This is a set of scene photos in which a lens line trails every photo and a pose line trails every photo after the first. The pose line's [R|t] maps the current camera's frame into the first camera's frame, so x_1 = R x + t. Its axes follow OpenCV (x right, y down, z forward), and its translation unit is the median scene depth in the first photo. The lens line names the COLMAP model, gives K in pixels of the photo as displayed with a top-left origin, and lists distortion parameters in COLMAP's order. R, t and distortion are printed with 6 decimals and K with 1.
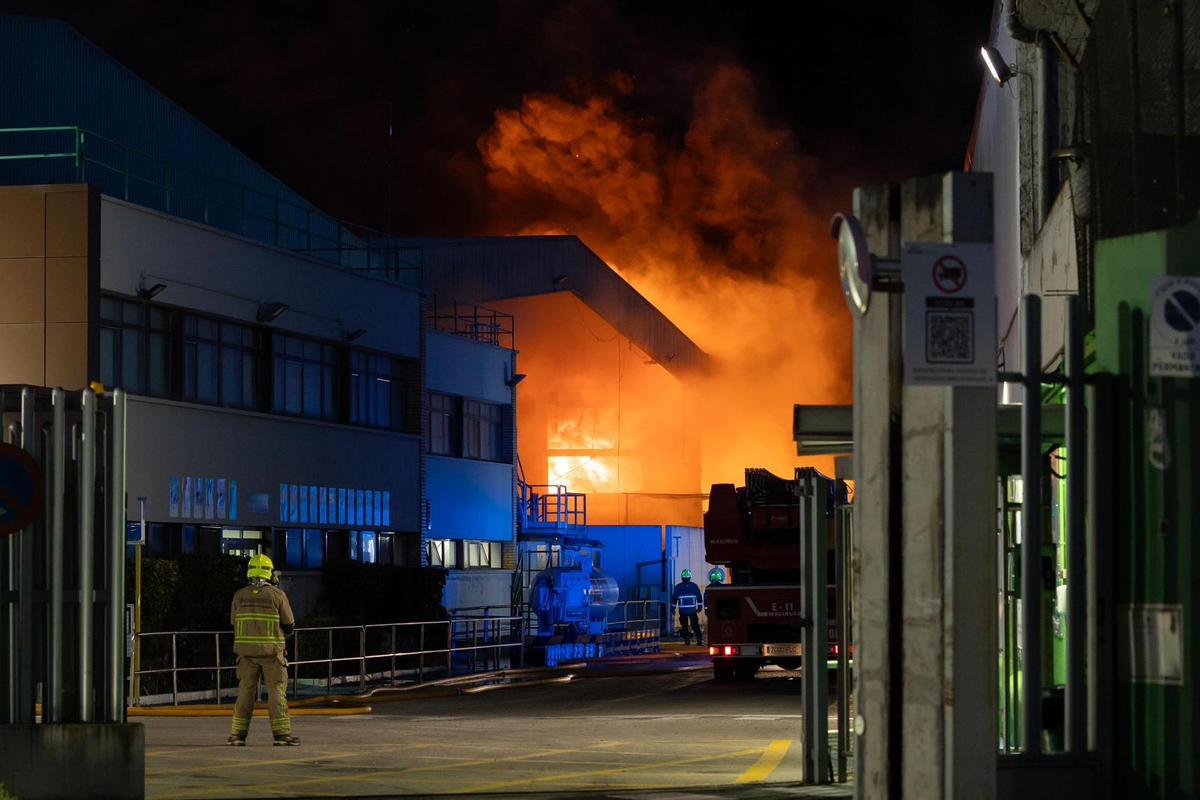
lens RADIAL K [[3408.3, 0, 591.2], [0, 3408.3, 391.9], [0, 0, 1]] dist [0.050161, 0.000000]
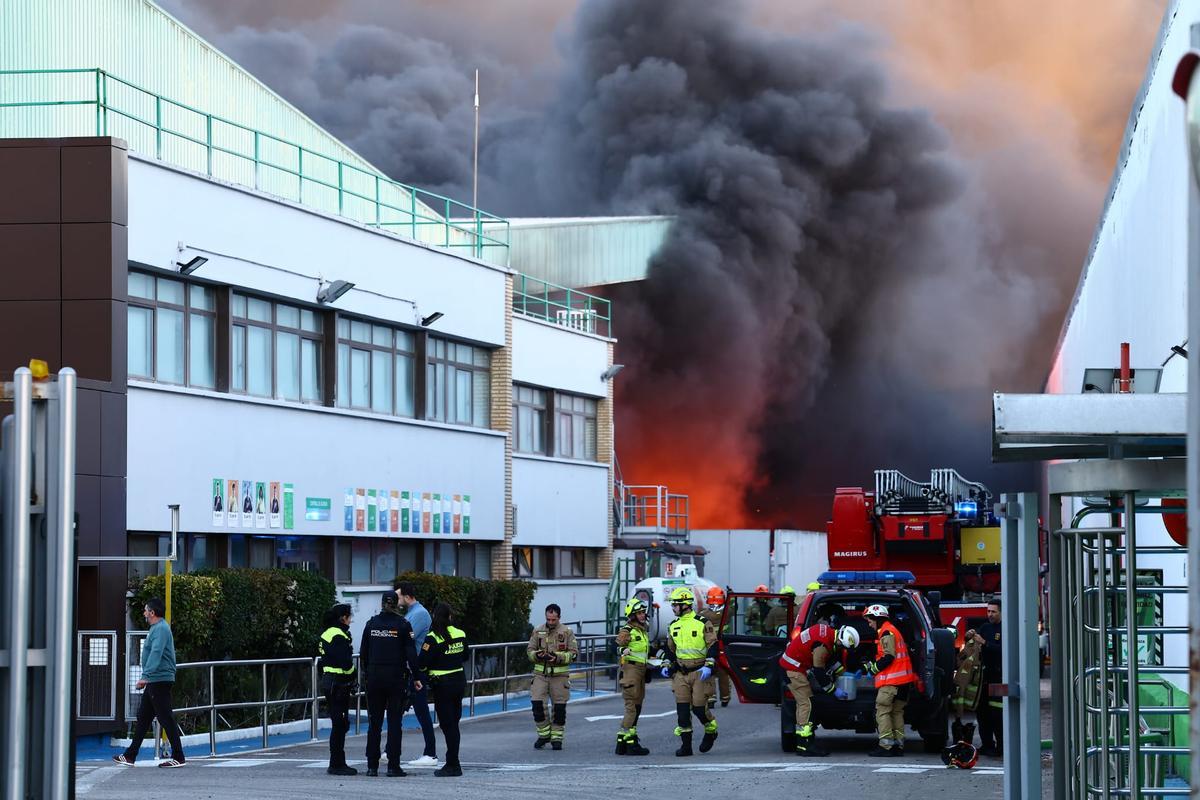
lens RADIAL K [[3408.3, 0, 591.2], [0, 3408.3, 405.2], [0, 0, 1]] dist [0.050161, 0.000000]
pose [[0.999623, 0.000211, -0.027471, -0.003487], [-0.000071, 0.999987, 0.005102, 0.001244], [0.027472, -0.005099, 0.999610, 0.123674]]
